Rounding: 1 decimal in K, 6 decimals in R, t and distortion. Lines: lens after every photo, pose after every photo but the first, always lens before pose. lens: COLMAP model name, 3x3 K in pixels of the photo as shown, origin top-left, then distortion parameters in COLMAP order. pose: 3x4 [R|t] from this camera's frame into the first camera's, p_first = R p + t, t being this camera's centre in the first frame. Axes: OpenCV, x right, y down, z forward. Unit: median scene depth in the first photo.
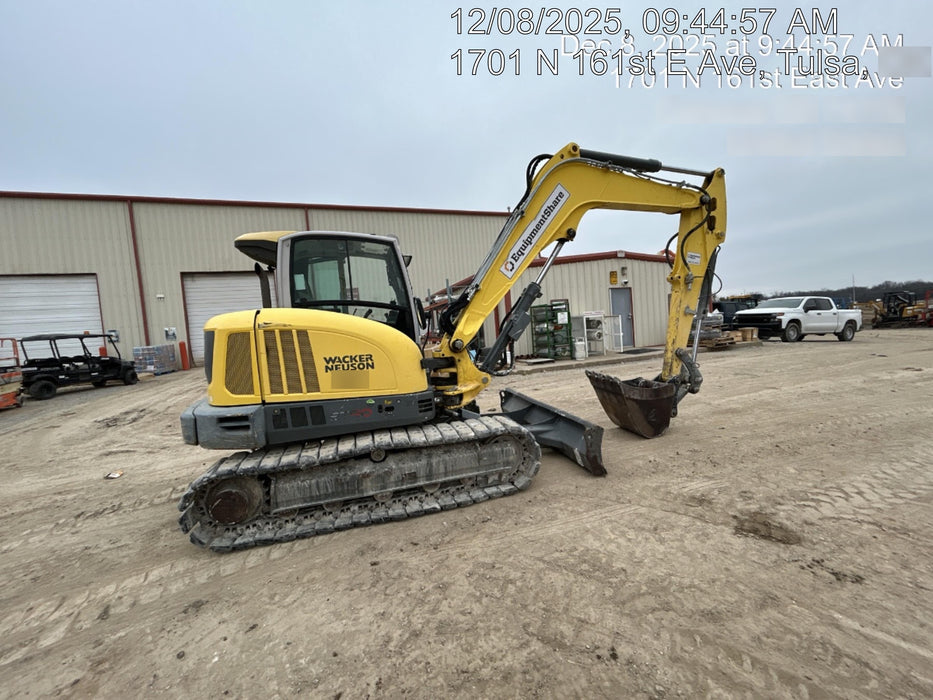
lens RADIAL K [[373.0, 0, 439.5], [0, 373.0, 360.3], [0, 0, 1]] dist [-0.000339, -0.000426]
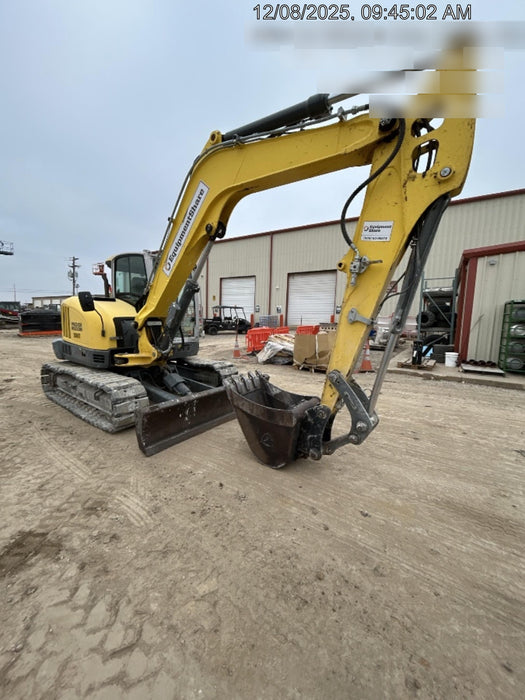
lens RADIAL K [[266.0, 0, 250.5], [0, 266.0, 351.7], [0, 0, 1]] dist [-0.000270, -0.000228]
pose [[0.614770, 0.186196, -0.766413, 1.055738], [-0.133426, 0.982281, 0.131613, -0.126398], [0.777339, 0.021348, 0.628720, 0.656086]]
